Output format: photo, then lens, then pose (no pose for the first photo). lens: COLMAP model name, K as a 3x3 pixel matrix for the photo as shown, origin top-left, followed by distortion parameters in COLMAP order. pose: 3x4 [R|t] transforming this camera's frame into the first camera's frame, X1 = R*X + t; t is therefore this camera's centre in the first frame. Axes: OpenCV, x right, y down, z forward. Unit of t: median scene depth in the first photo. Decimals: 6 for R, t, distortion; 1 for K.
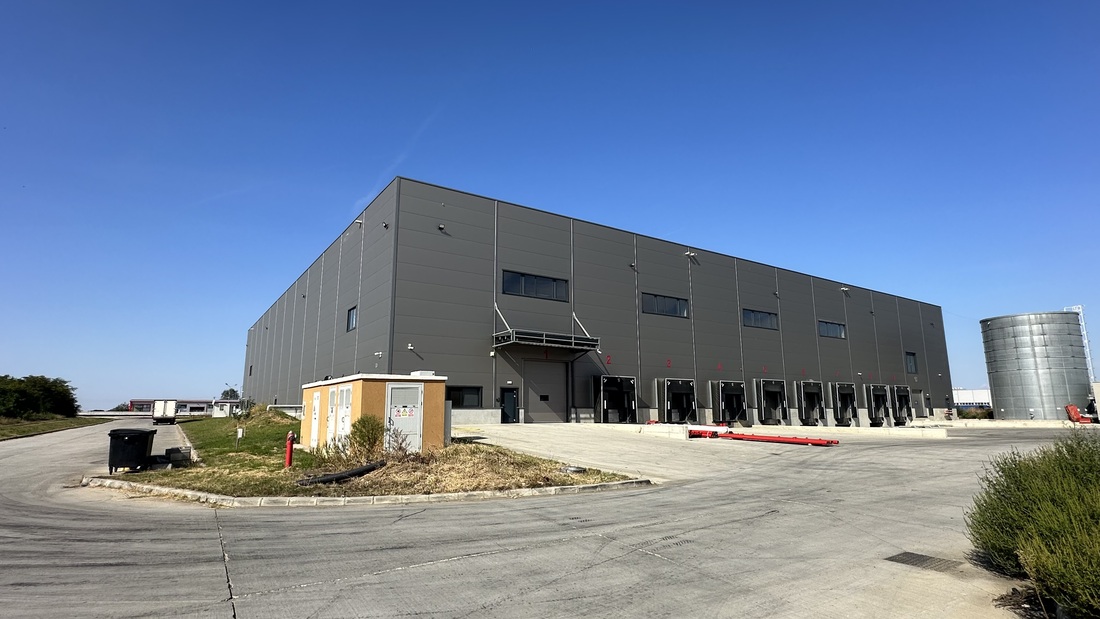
lens RADIAL K [[544.9, 0, 550.0], [0, 544.9, 309.5], [0, 0, 1]] dist [0.000719, 0.000215]
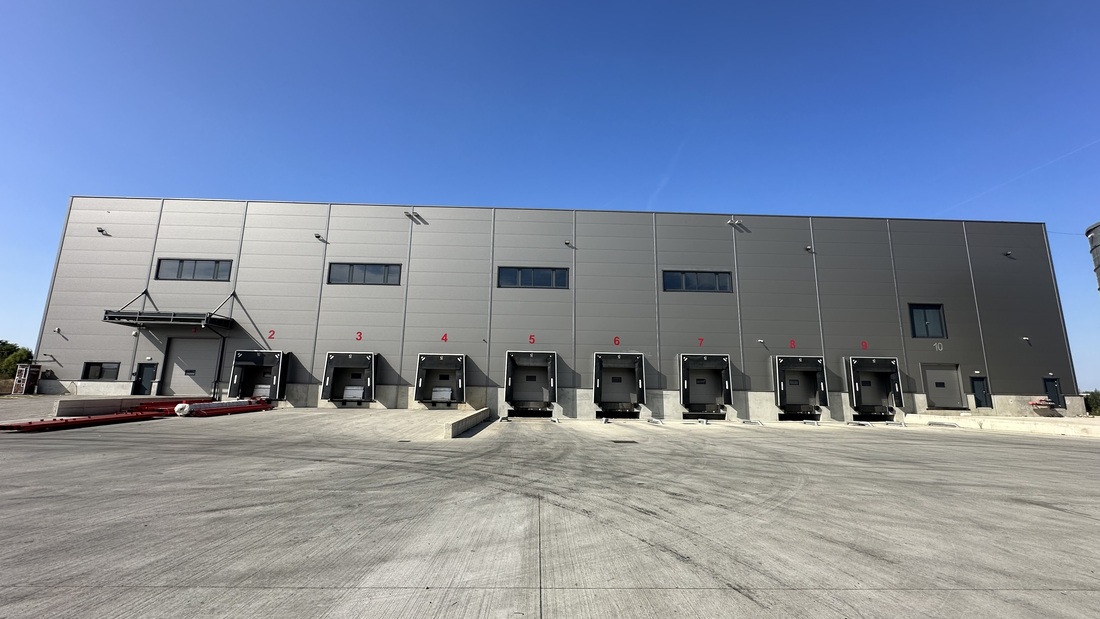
lens RADIAL K [[416.7, 0, 550.0], [0, 416.7, 309.5], [0, 0, 1]] dist [-0.000710, -0.000052]
pose [[0.845873, -0.084984, -0.526570, 0.549865], [0.079940, 0.996274, -0.032376, 0.065809], [0.527360, -0.014708, 0.849515, 0.368931]]
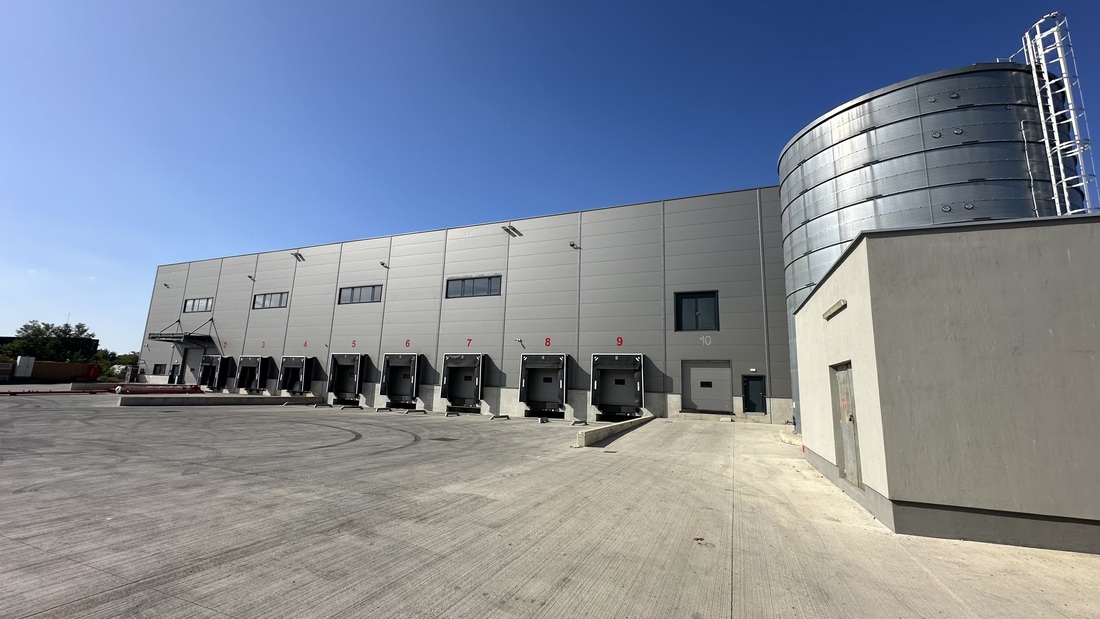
lens RADIAL K [[440.1, 0, 550.0], [0, 440.1, 309.5], [0, 0, 1]] dist [-0.000087, 0.000012]
pose [[0.546664, -0.128475, -0.827437, 0.944096], [0.114610, 0.990340, -0.078049, 0.113030], [0.829471, -0.052166, 0.556108, 0.632552]]
